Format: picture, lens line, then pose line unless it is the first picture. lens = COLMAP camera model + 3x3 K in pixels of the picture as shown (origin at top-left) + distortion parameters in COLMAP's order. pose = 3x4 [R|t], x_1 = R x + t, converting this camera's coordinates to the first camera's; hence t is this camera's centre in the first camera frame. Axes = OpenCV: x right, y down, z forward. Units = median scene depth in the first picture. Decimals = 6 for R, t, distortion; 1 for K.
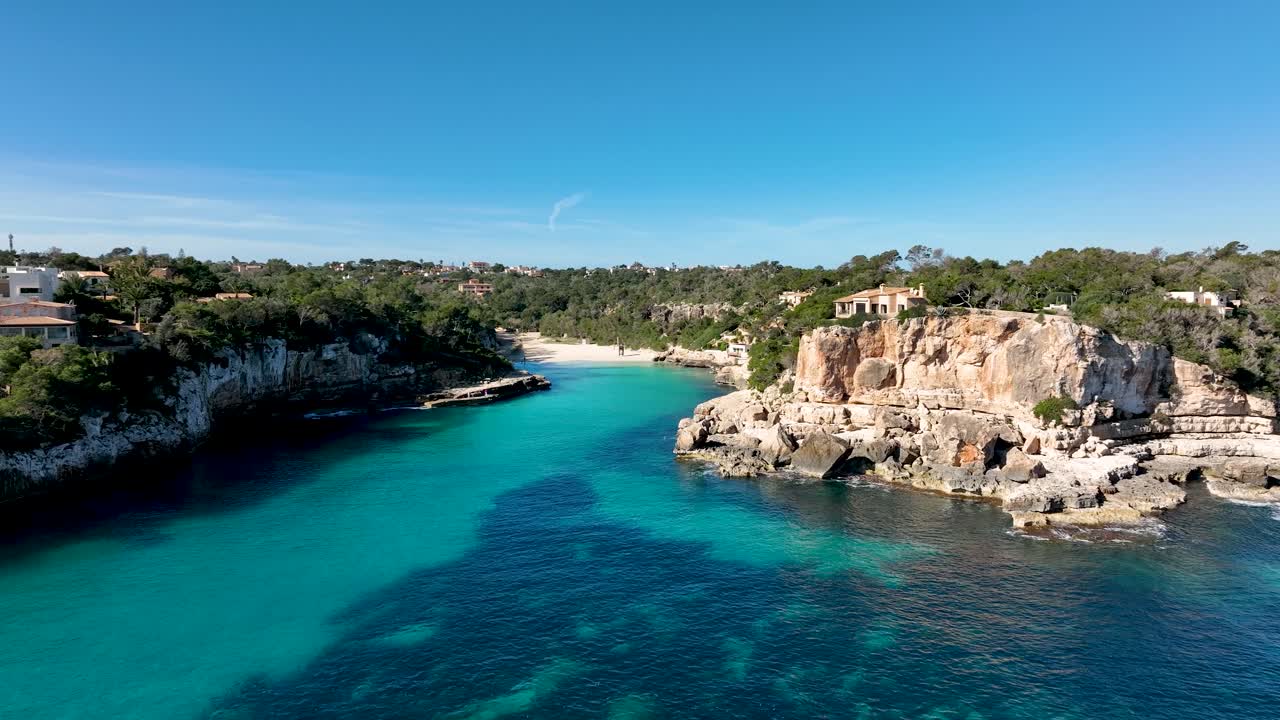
lens RADIAL K [[892.5, 0, 637.4], [0, 892.5, 310.6], [0, 0, 1]] dist [0.005114, 0.005581]
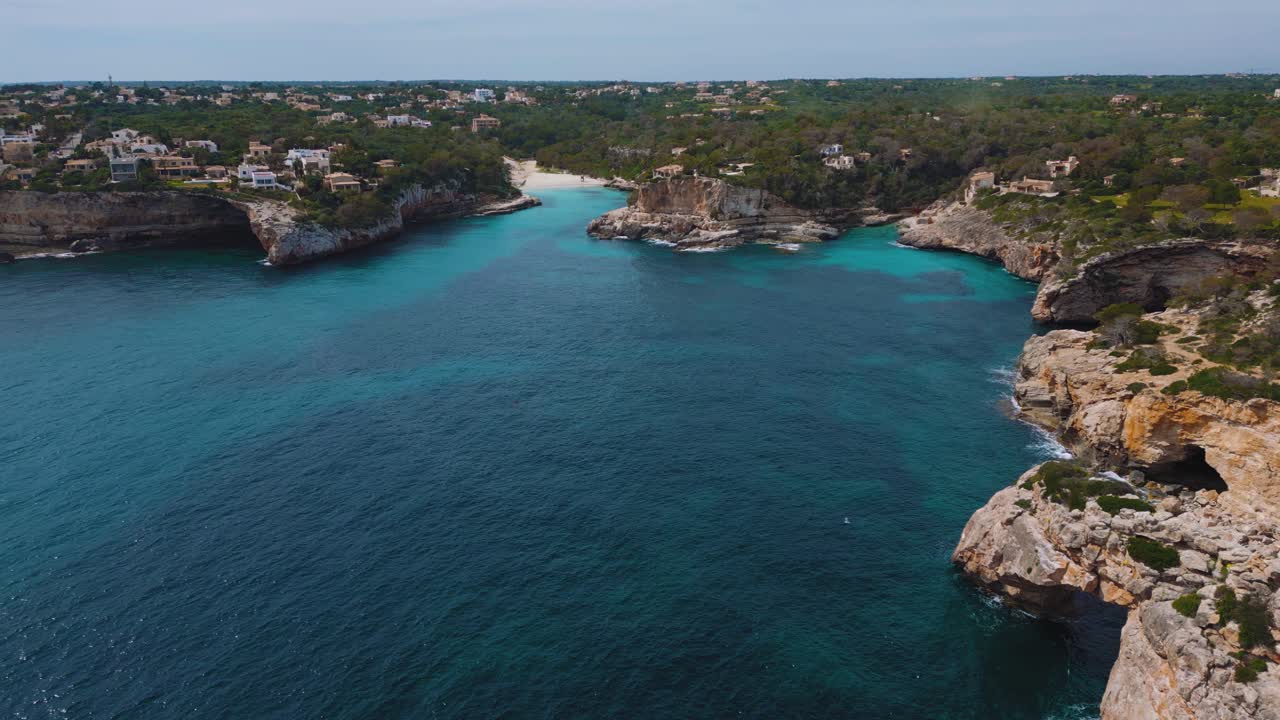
lens RADIAL K [[970.8, 0, 664.1], [0, 970.8, 361.4], [0, 0, 1]] dist [0.005014, -0.002089]
pose [[0.999873, -0.004387, 0.015317, 0.230203], [0.000337, 0.966953, 0.254953, -0.203996], [-0.015929, -0.254915, 0.966832, -1.902882]]
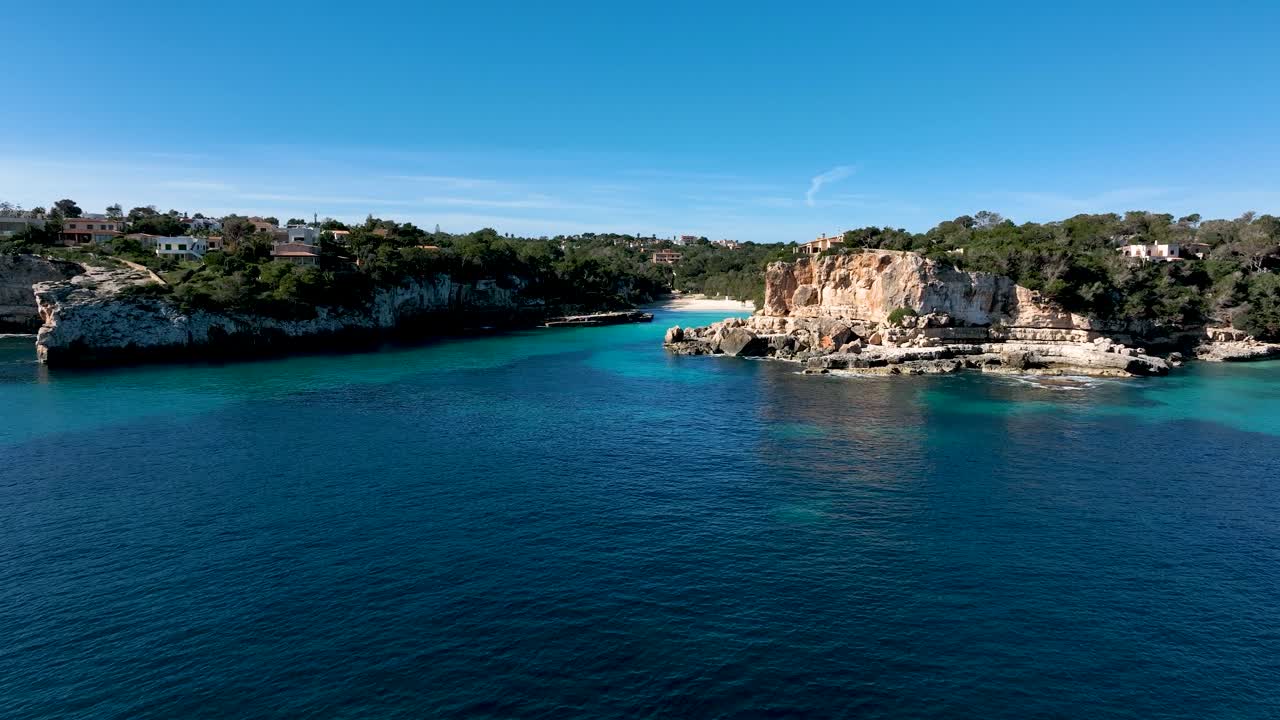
lens RADIAL K [[892.5, 0, 637.4], [0, 892.5, 310.6], [0, 0, 1]] dist [0.005114, 0.005581]
pose [[0.962341, 0.022350, -0.270925, 0.408304], [-0.015941, 0.999539, 0.025833, 0.064361], [0.271378, -0.020541, 0.962254, -0.455392]]
